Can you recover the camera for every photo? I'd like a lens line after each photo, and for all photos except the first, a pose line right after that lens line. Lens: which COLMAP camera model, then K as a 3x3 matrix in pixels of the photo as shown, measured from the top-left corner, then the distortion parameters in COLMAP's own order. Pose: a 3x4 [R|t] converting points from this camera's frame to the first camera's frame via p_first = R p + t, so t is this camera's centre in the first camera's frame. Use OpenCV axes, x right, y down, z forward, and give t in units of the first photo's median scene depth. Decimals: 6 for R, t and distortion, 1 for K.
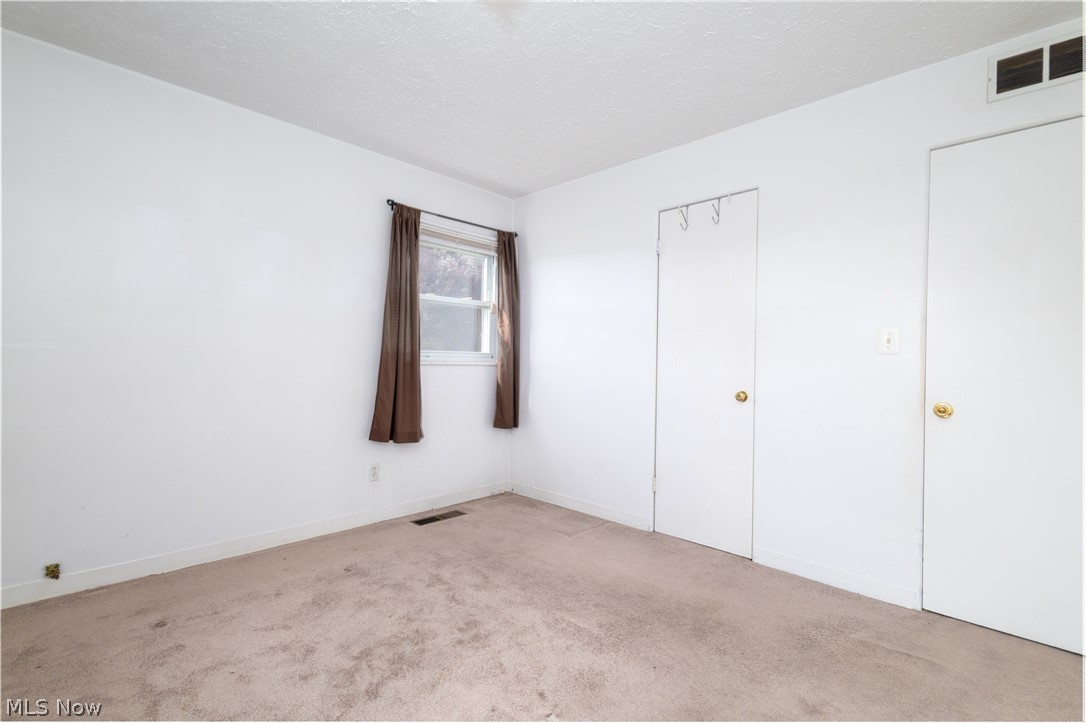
lens RADIAL K [[496.2, 0, 541.5], [0, 496.2, 365.9], [0, 0, 1]] dist [-0.000791, -0.000226]
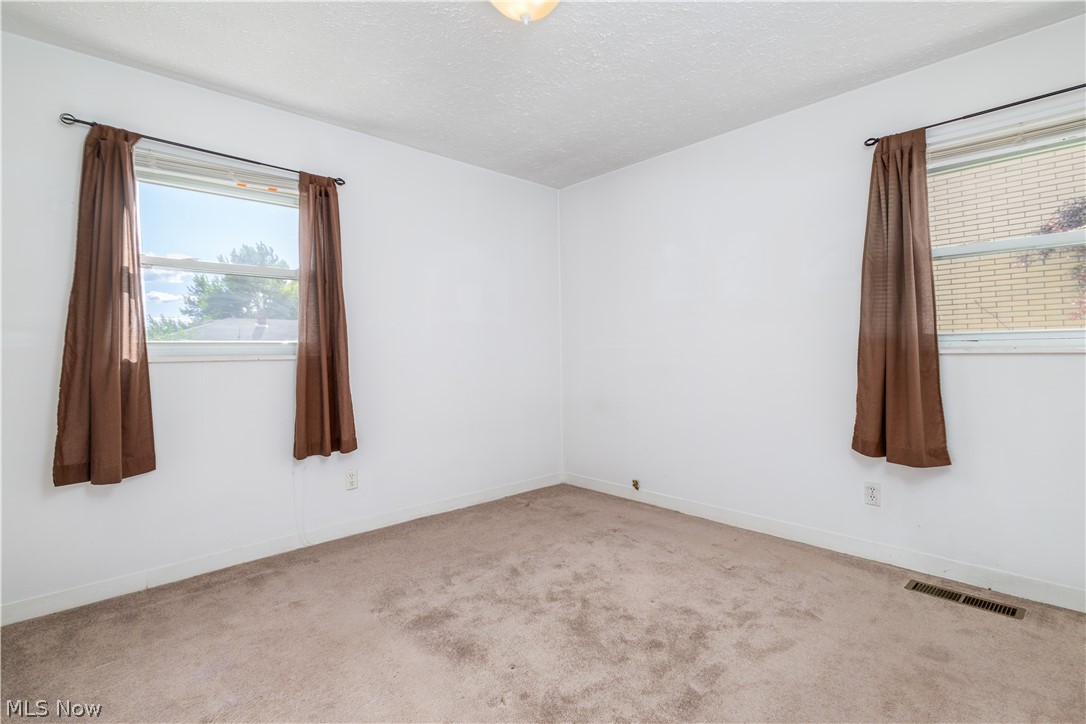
lens RADIAL K [[500.9, 0, 541.5], [0, 500.9, 358.3], [0, 0, 1]] dist [0.003911, -0.000225]
pose [[-0.026456, -0.008839, -0.999611, 0.492130], [-0.002825, 0.999958, -0.008768, 0.010608], [0.999646, 0.002592, -0.026480, 0.534382]]
